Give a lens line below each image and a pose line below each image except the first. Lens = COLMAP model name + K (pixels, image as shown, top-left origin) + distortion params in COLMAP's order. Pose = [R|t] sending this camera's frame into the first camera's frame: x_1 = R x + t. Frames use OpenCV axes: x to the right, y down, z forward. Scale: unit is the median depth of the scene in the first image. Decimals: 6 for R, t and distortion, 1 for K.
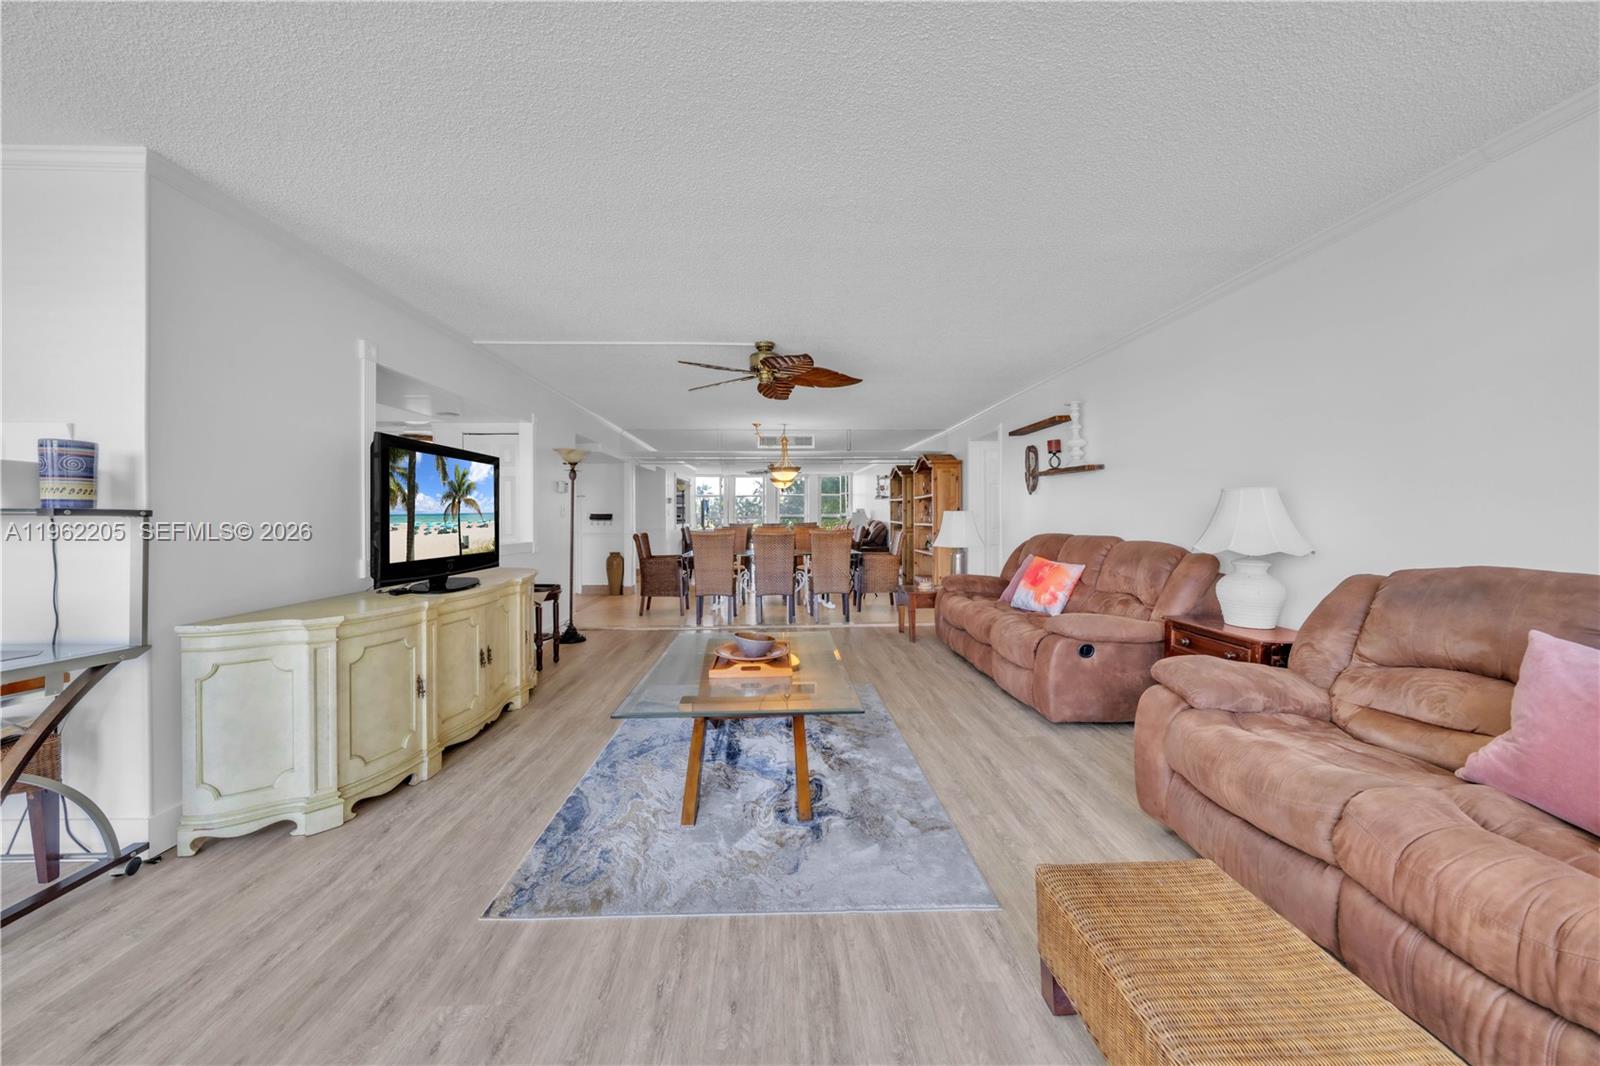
lens RADIAL K [[553.4, 0, 794.0], [0, 553.4, 529.8], [0, 0, 1]] dist [-0.005459, 0.000386]
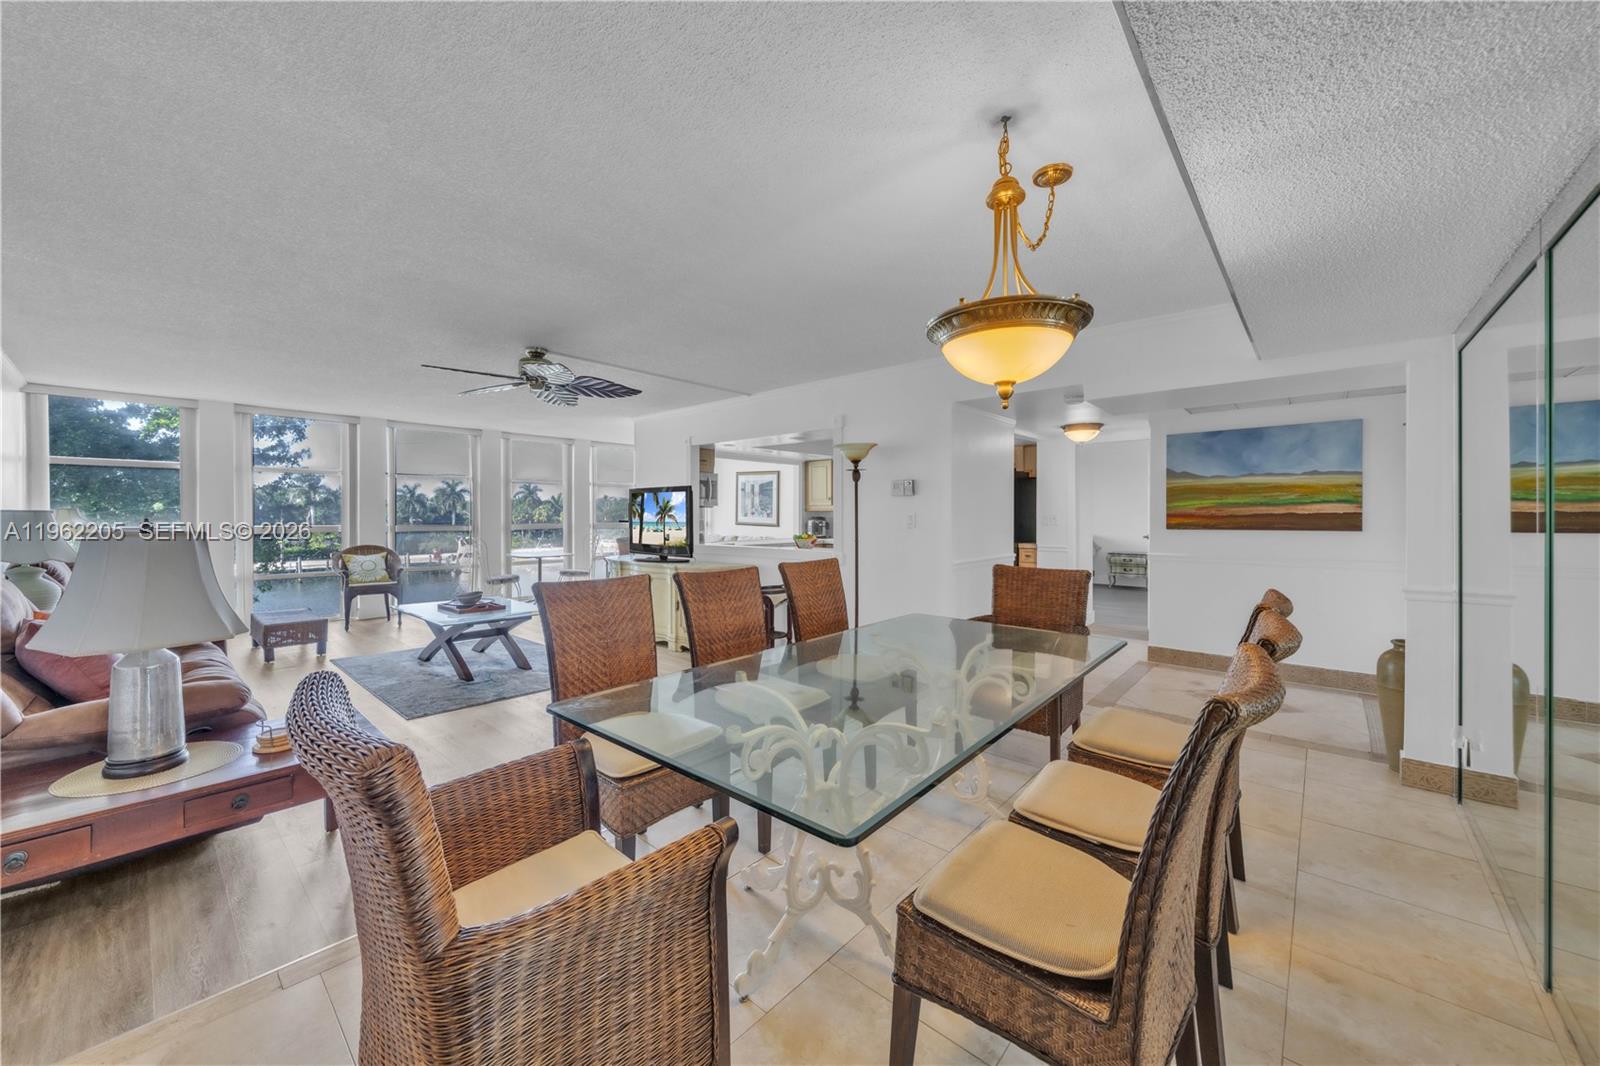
lens RADIAL K [[594.4, 0, 784.9], [0, 594.4, 524.8], [0, 0, 1]] dist [-0.001045, 0.000022]
pose [[-0.697323, 0.015583, -0.716588, 0.560950], [-0.014974, 0.999229, 0.036301, -0.107573], [0.716601, 0.036043, -0.696551, 2.895413]]
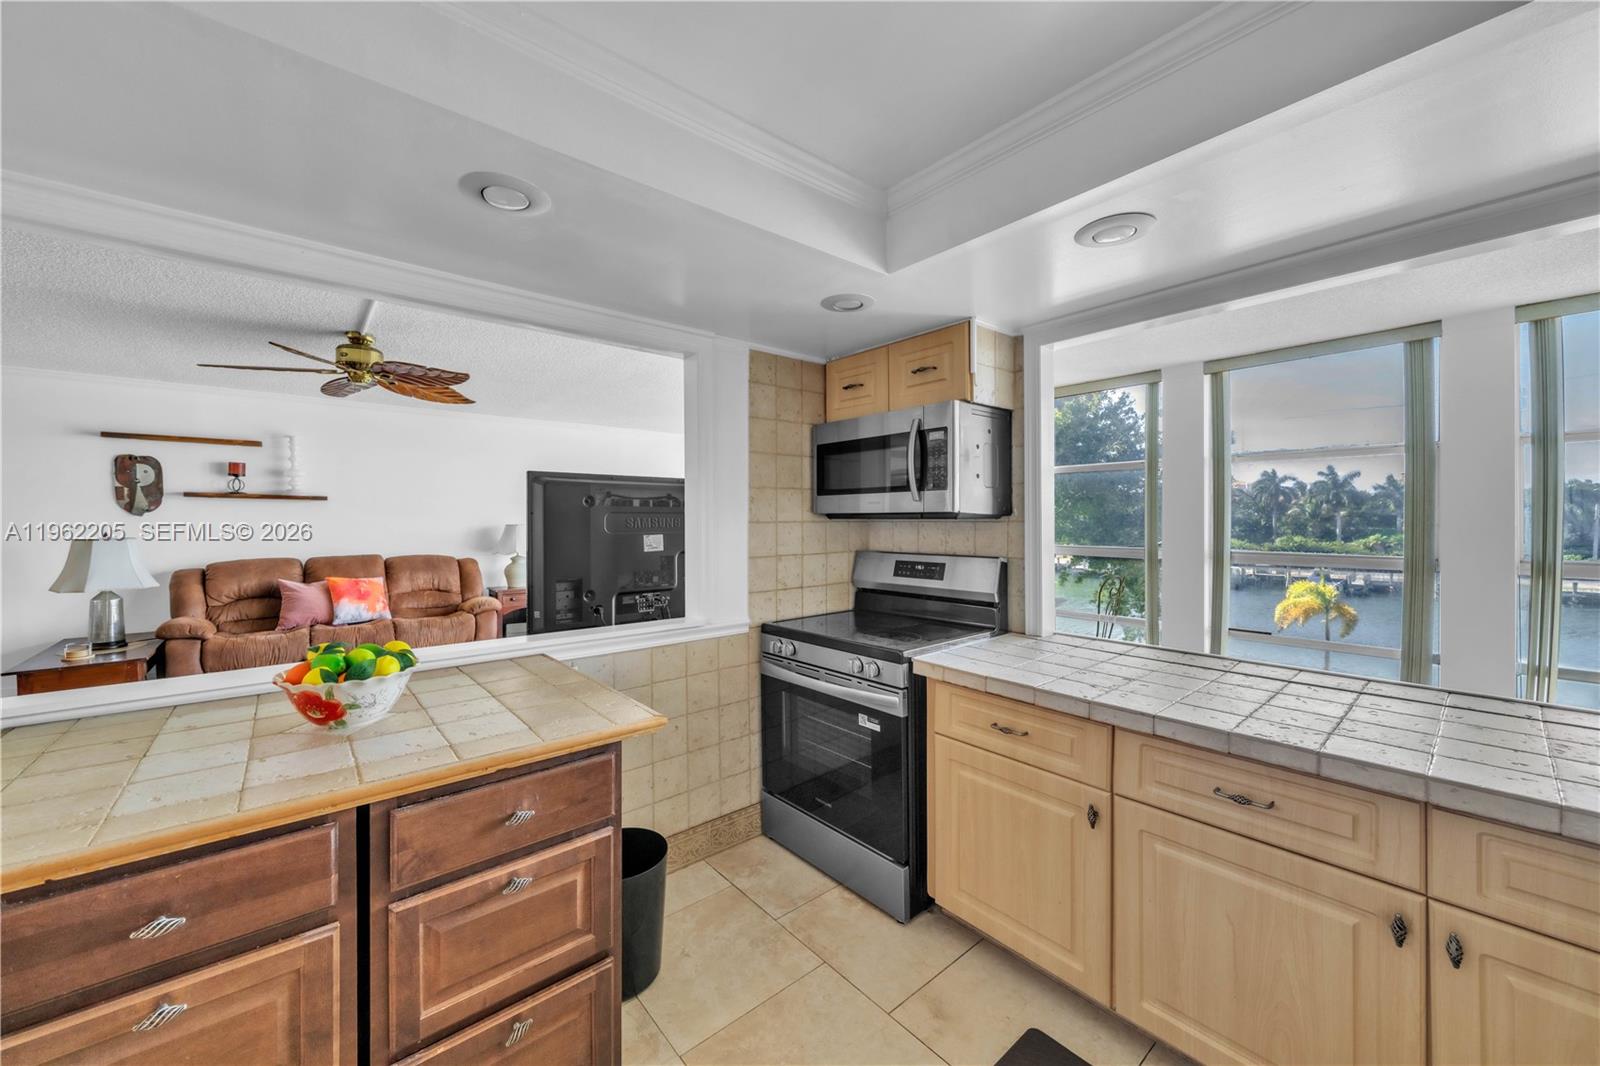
lens RADIAL K [[594.4, 0, 790.5], [0, 594.4, 520.8], [0, 0, 1]] dist [-0.001045, 0.000022]
pose [[-0.622098, -0.001197, 0.782939, -1.577621], [0.020237, 0.999640, 0.017608, -0.098389], [-0.782678, 0.026798, -0.621849, 1.497297]]
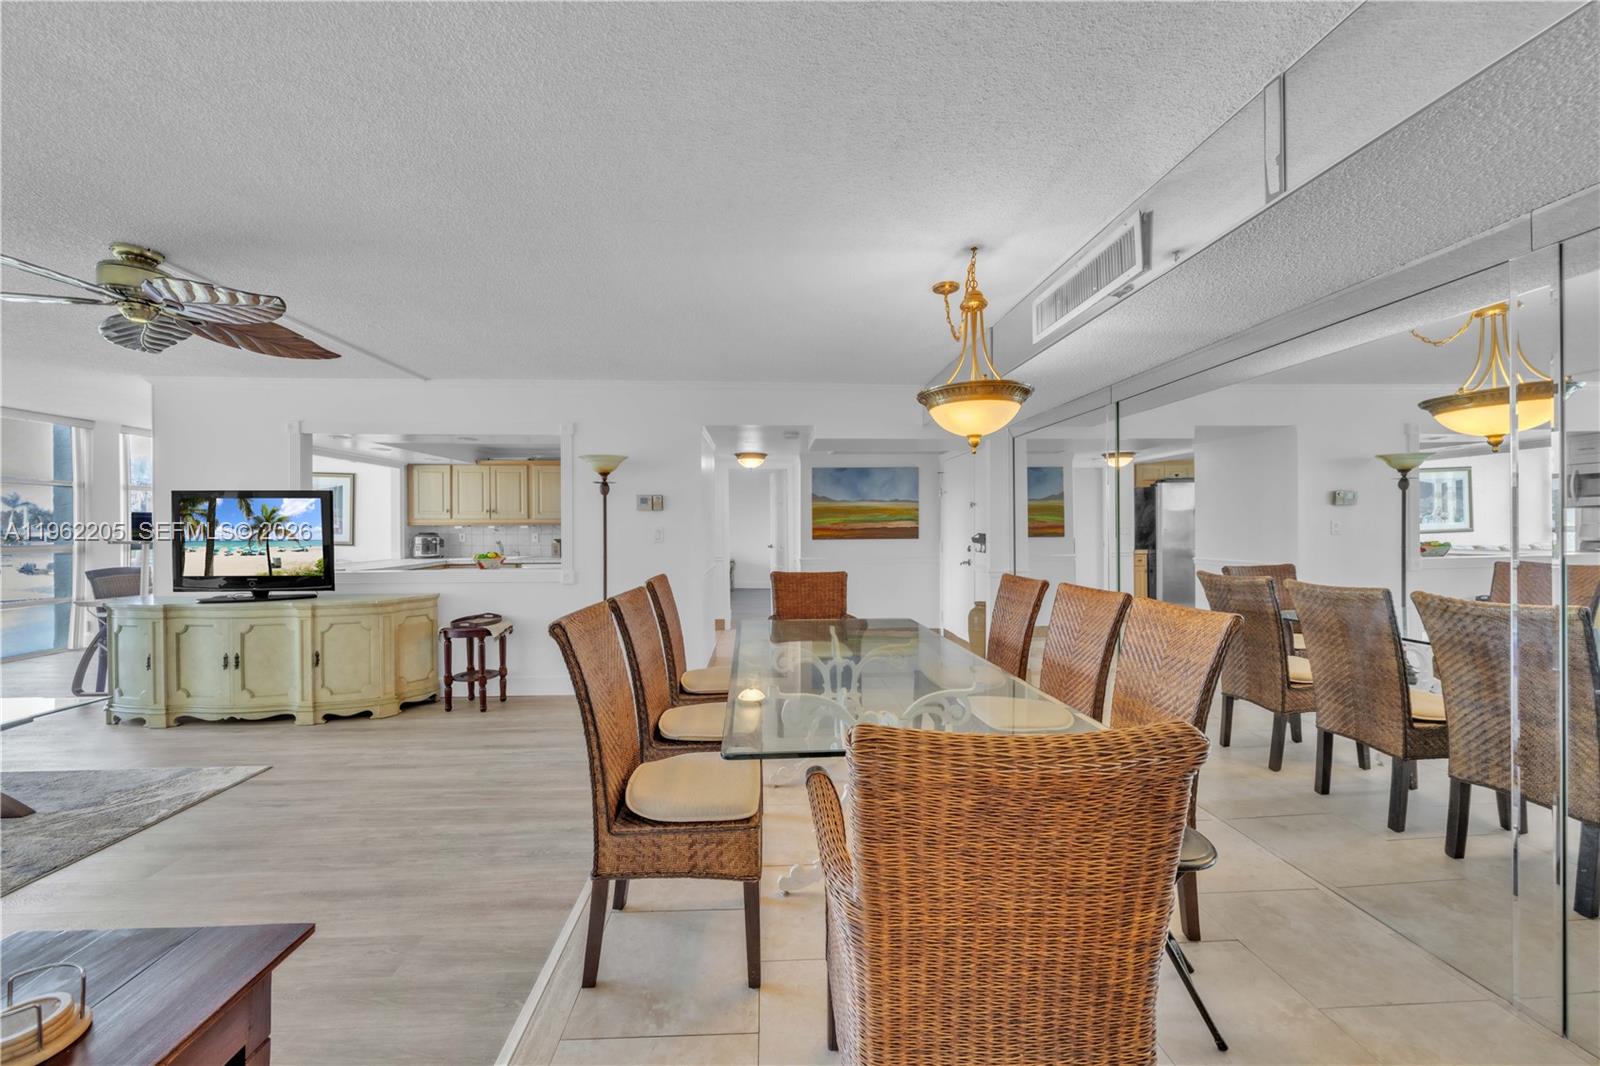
lens RADIAL K [[587.6, 0, 799.2], [0, 587.6, 531.5], [0, 0, 1]] dist [-0.002201, 0.000155]
pose [[0.022043, 0.009450, -0.999712, 0.802425], [-0.020988, 0.999739, 0.008987, -0.098288], [0.999537, 0.020784, 0.022236, 2.368540]]
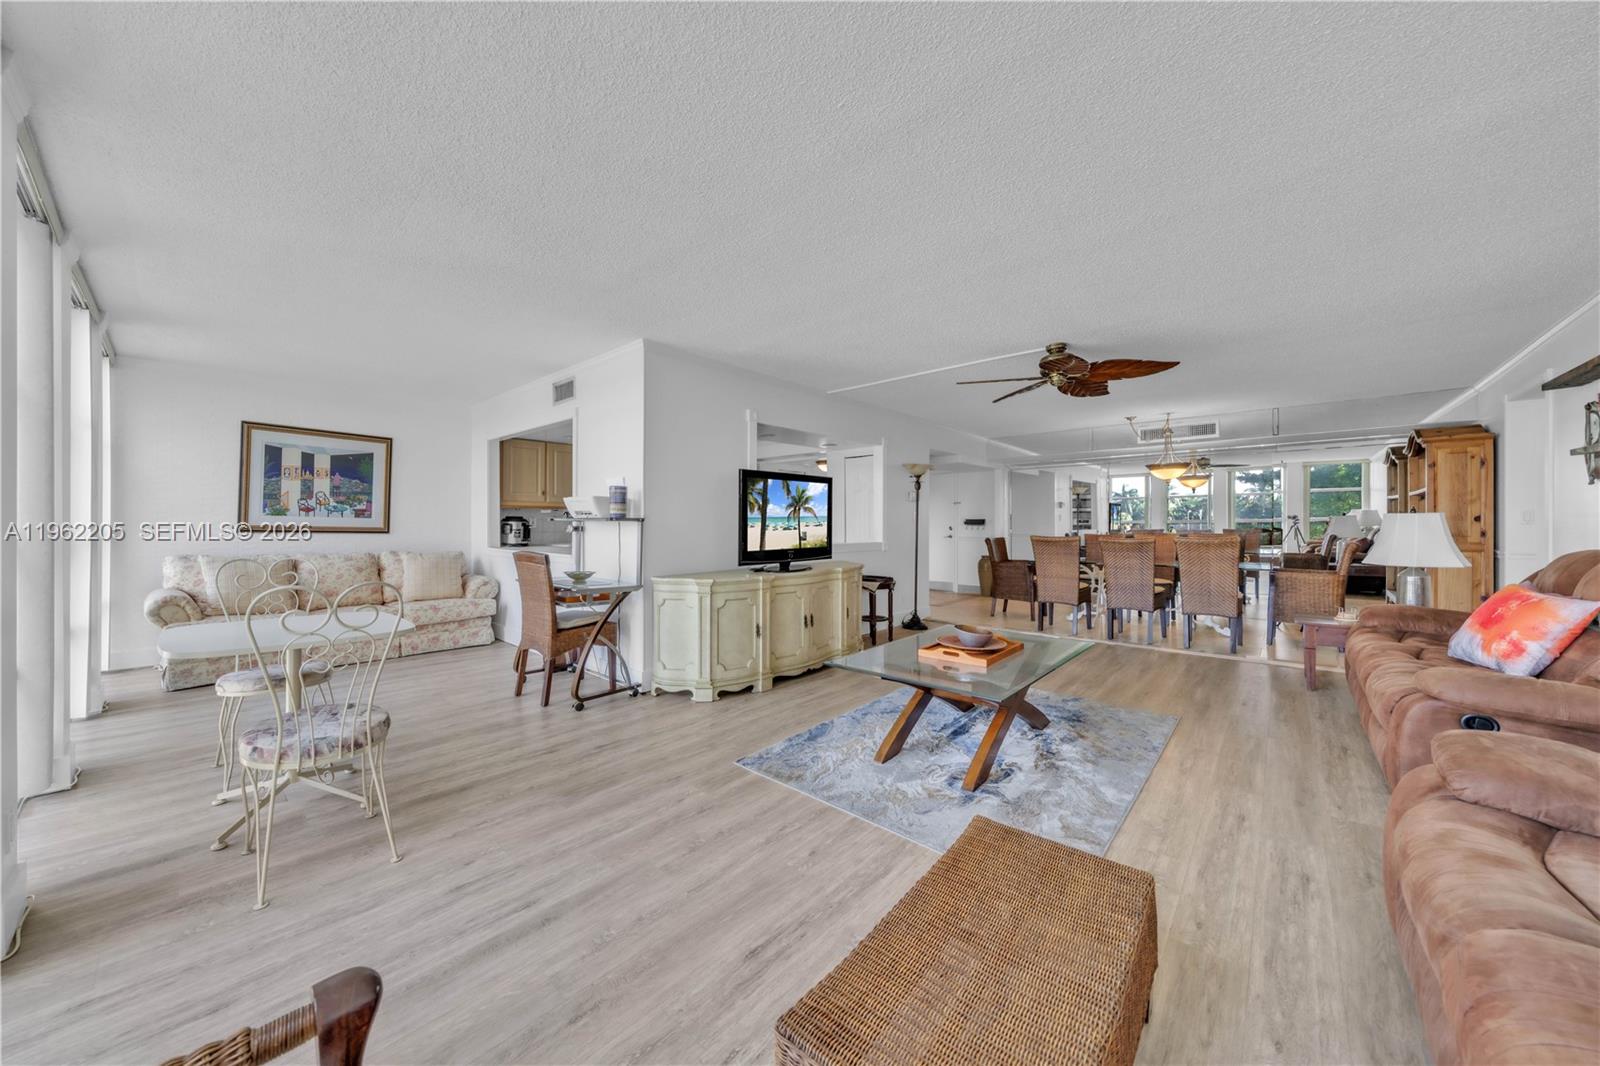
lens RADIAL K [[553.4, 0, 786.0], [0, 553.4, 533.4], [0, 0, 1]] dist [-0.005459, 0.000386]
pose [[0.716200, 0.016122, -0.697709, 0.406961], [-0.017533, 0.999833, 0.005106, 0.001015], [0.697675, 0.008577, 0.716363, -0.055743]]
